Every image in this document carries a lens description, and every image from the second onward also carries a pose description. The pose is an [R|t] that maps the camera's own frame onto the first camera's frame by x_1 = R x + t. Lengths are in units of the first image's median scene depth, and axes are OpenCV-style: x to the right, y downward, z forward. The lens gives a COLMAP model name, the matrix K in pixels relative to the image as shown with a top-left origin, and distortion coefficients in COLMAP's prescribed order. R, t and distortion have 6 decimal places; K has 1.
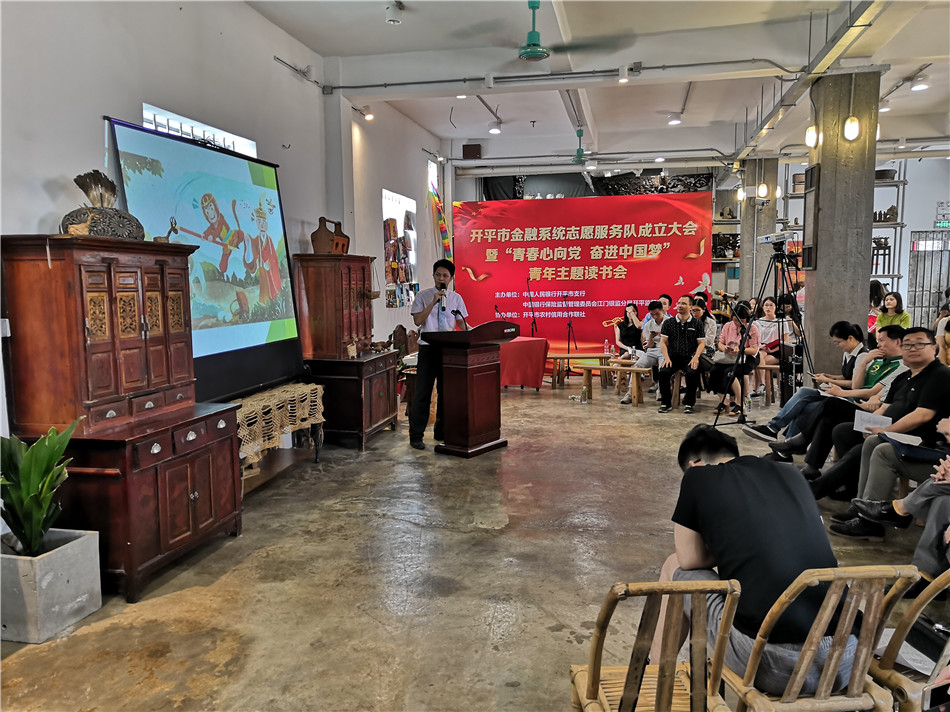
lens RADIAL K [[728.2, 0, 474.3], [0, 728.2, 355.2], [0, 0, 1]] dist [-0.016352, 0.040320]
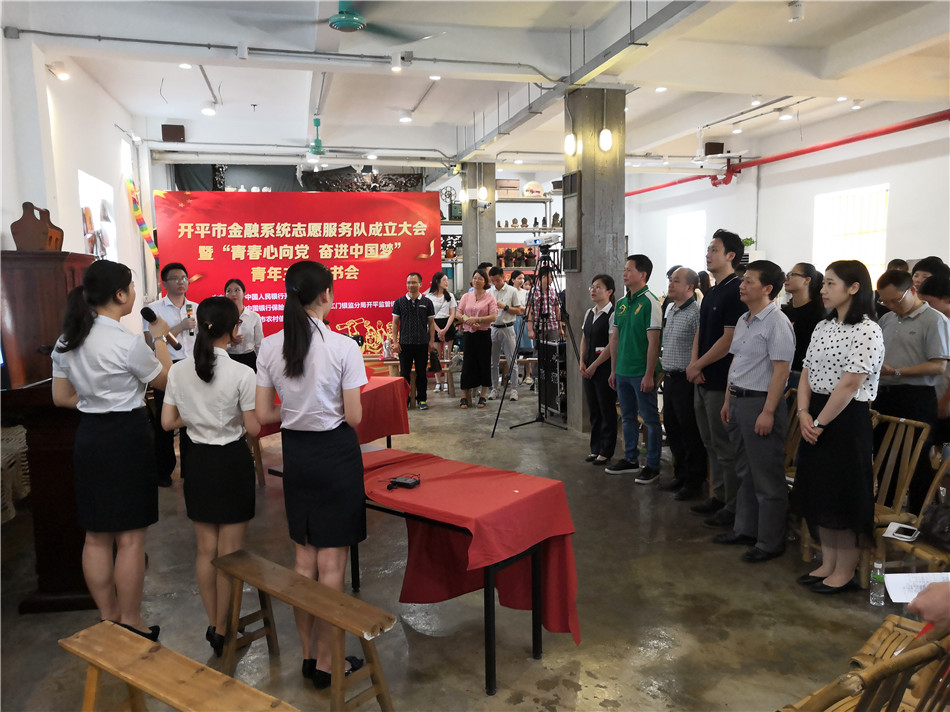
lens RADIAL K [[728.2, 0, 475.7], [0, 728.2, 357.0], [0, 0, 1]] dist [-0.016352, 0.040320]
pose [[0.896725, -0.051735, 0.439554, -0.081119], [0.049063, 0.998643, 0.017445, -0.012147], [-0.439860, 0.005923, 0.898047, 0.072479]]
